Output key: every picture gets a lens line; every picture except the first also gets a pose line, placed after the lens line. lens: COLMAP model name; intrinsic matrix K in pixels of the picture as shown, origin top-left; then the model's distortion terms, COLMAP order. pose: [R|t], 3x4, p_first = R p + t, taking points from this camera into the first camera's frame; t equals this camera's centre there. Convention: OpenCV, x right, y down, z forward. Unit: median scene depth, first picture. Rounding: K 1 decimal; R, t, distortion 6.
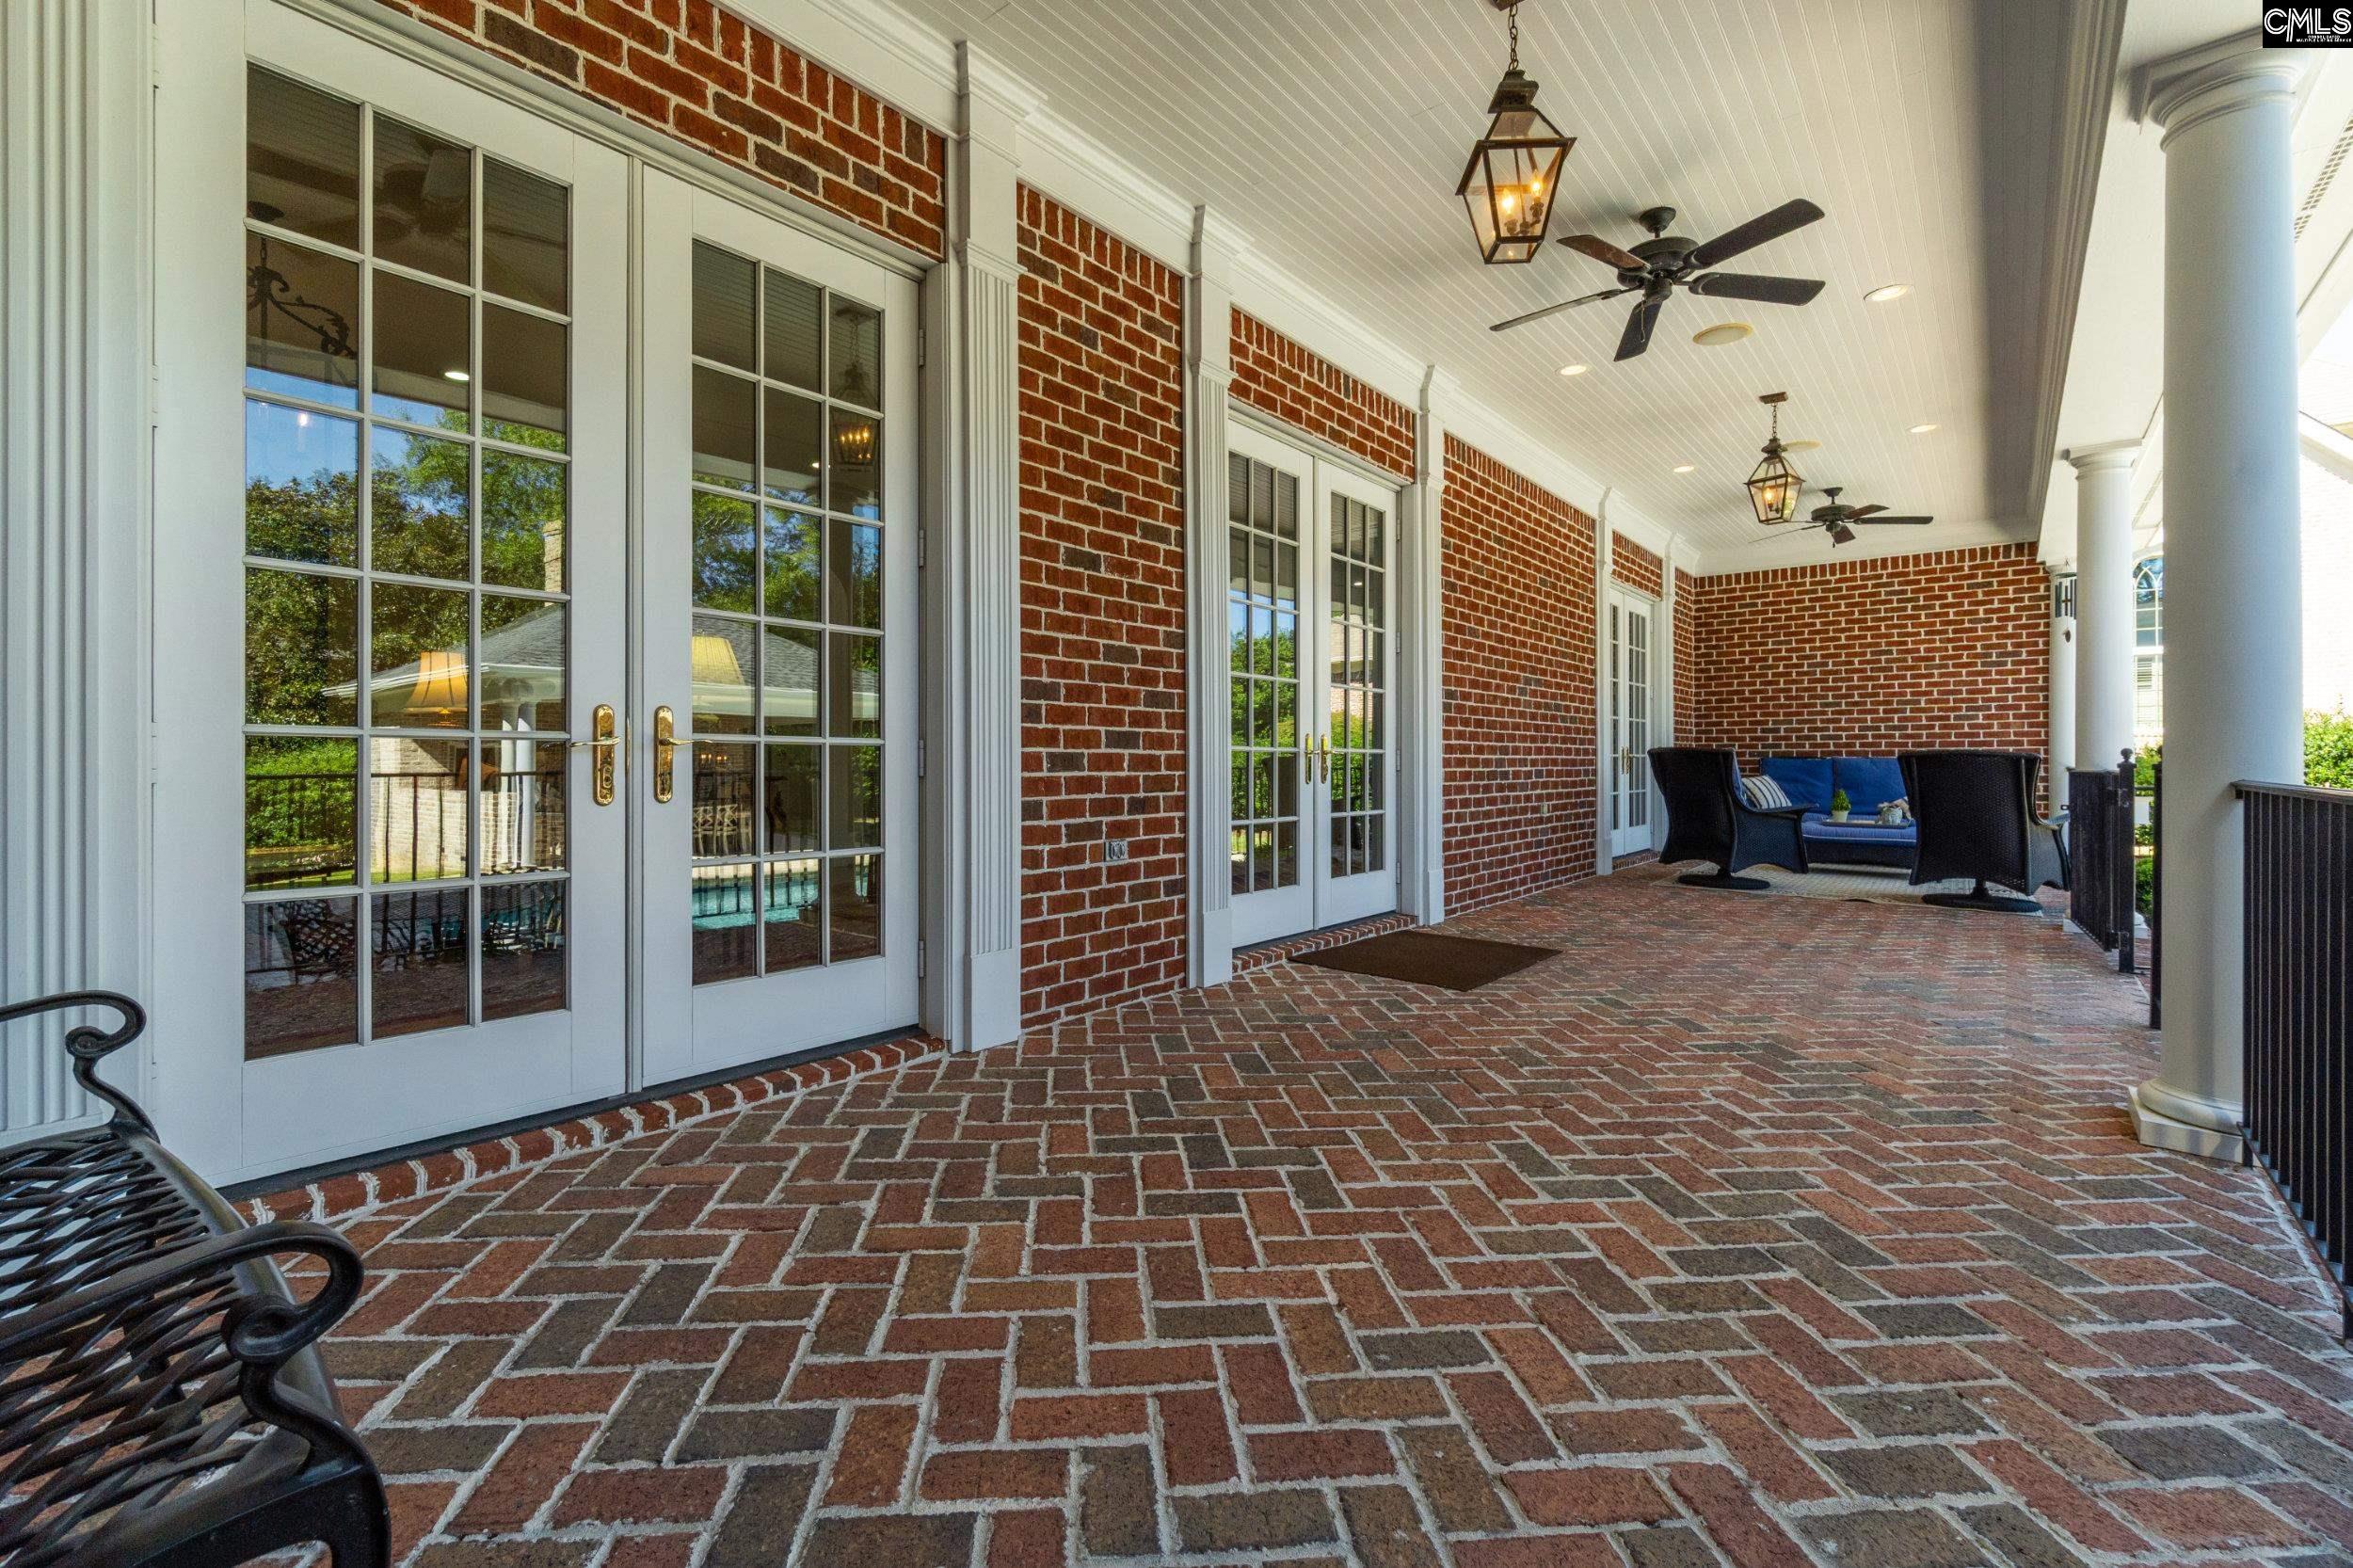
lens RADIAL K [[1033.3, 0, 1164.2], [0, 1033.3, 775.3], [0, 0, 1]] dist [-0.002326, 0.001827]
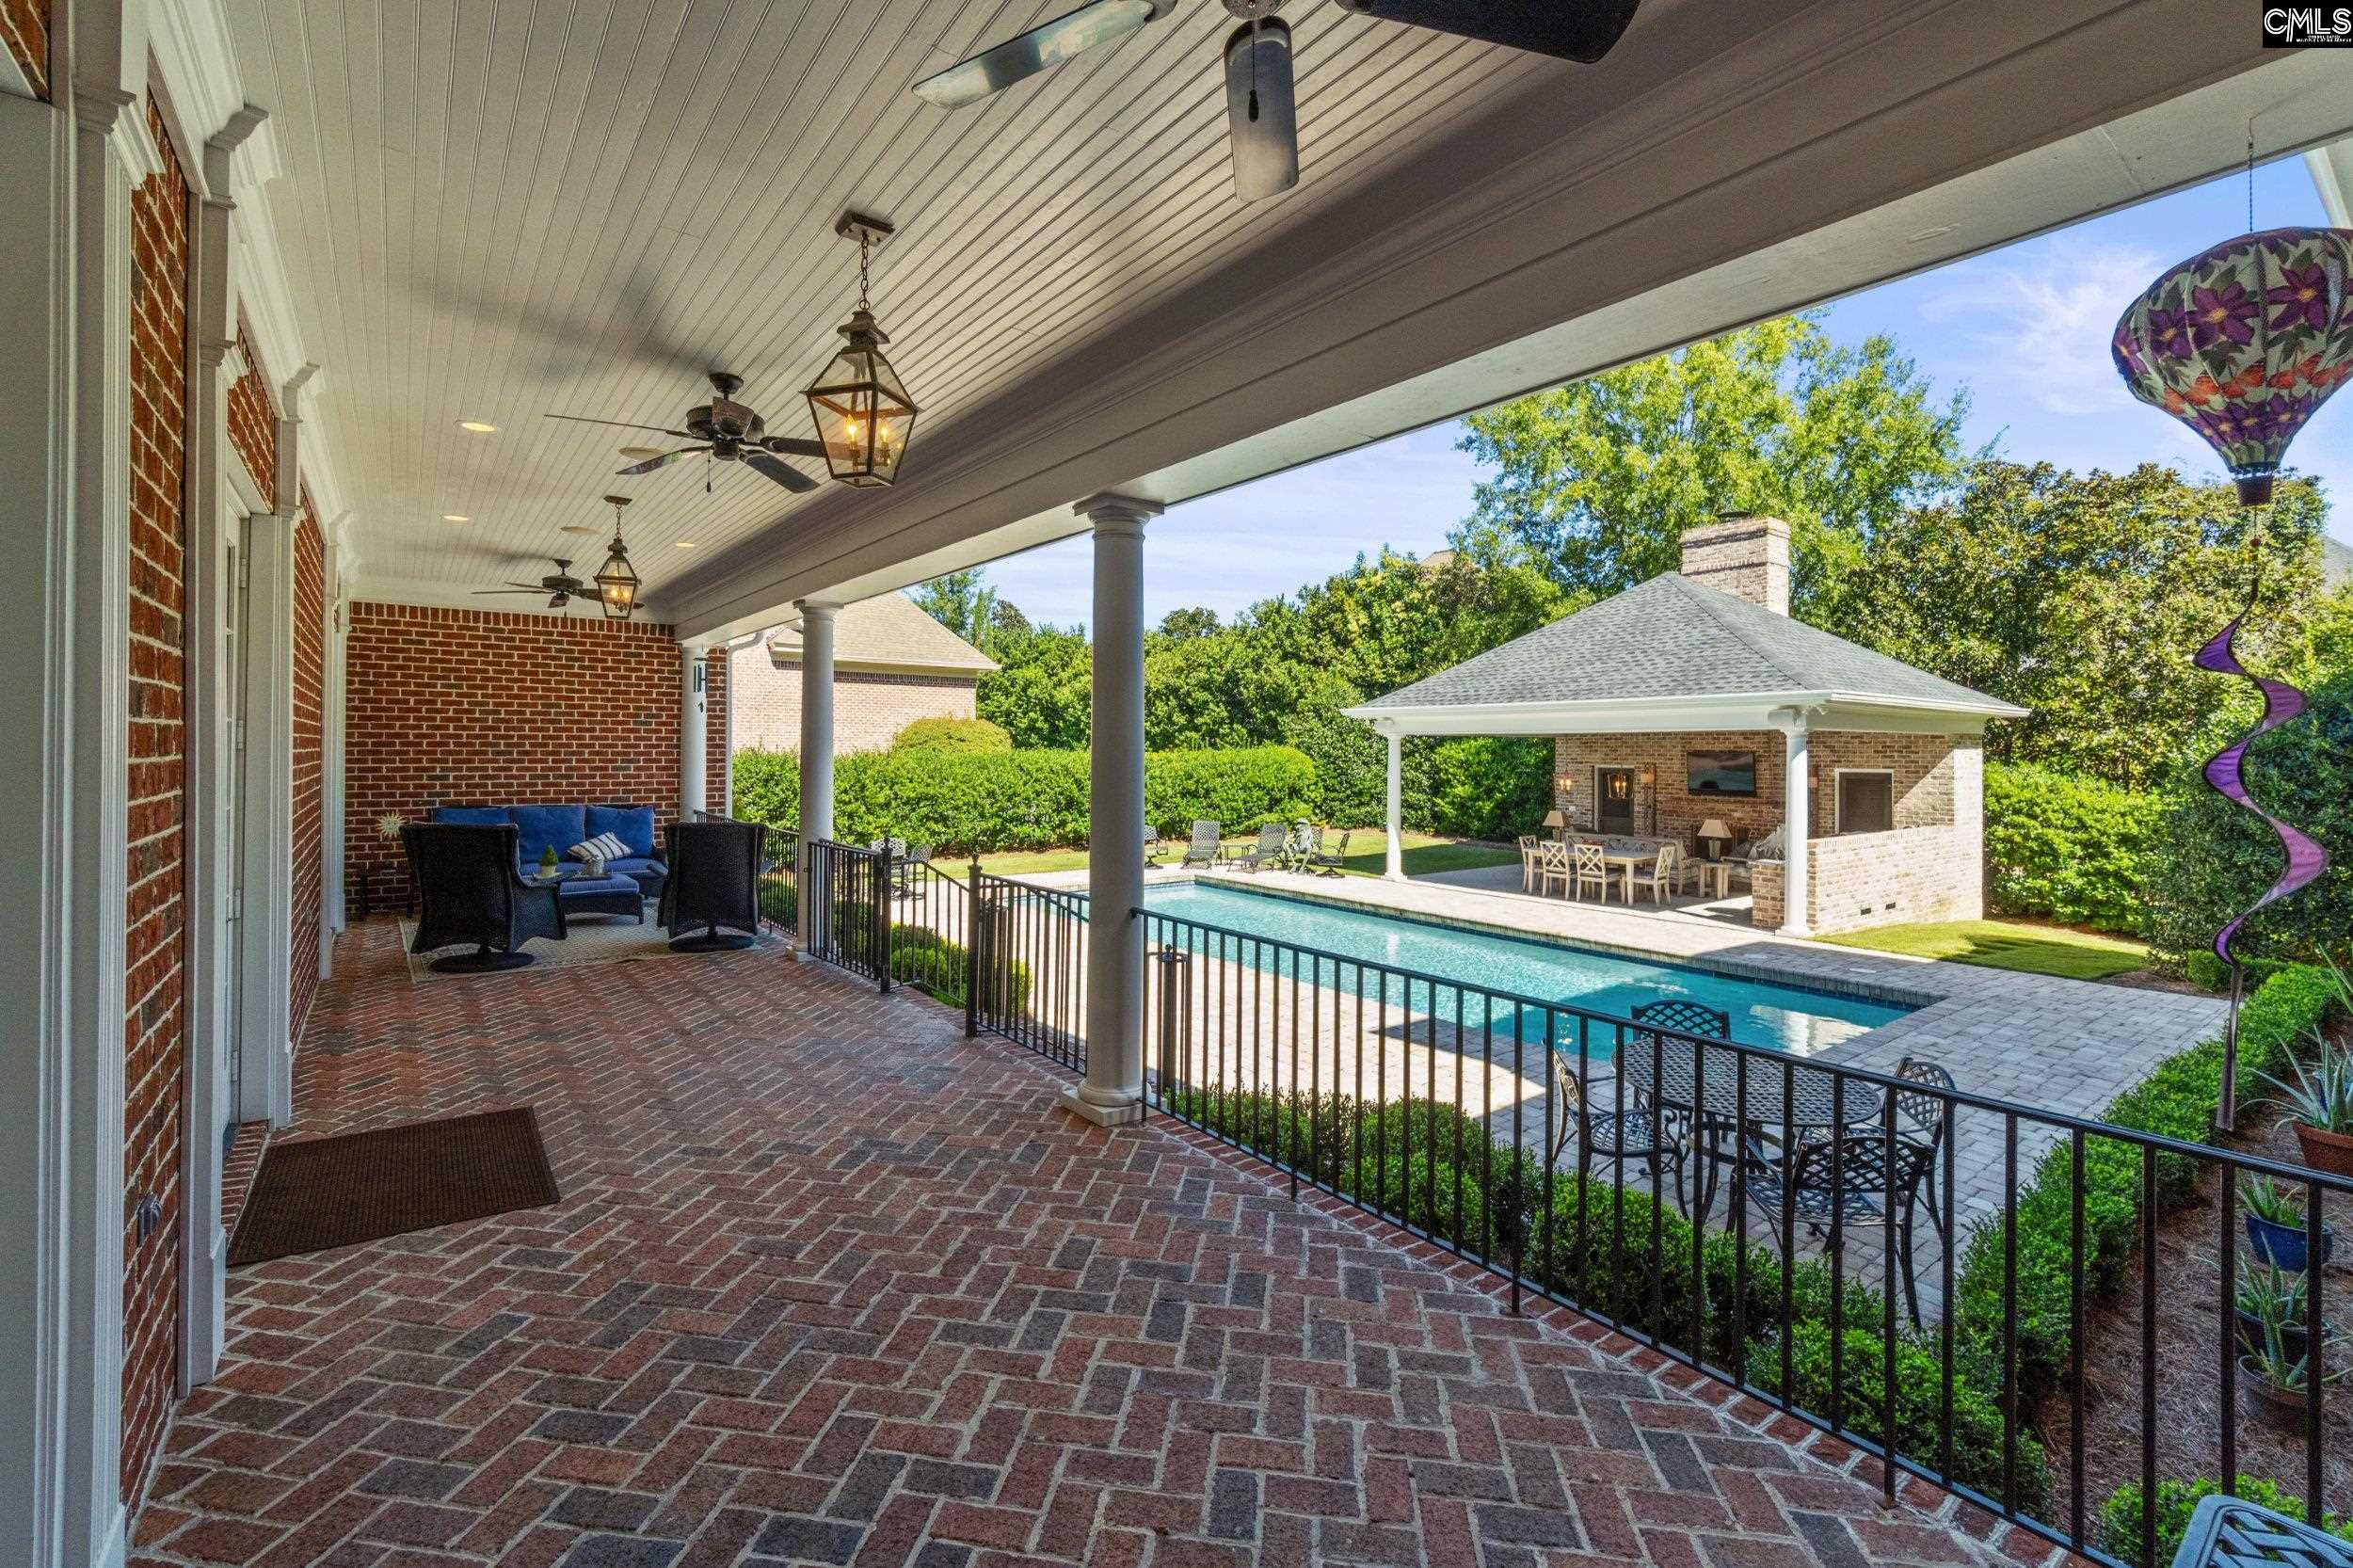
lens RADIAL K [[1033.3, 0, 1174.1], [0, 1033.3, 752.8], [0, 0, 1]] dist [-0.002326, 0.001827]
pose [[0.215512, -0.003373, 0.976495, -0.223433], [-0.003656, 0.999984, 0.004261, -0.086806], [-0.976494, -0.004489, 0.215496, 0.169476]]
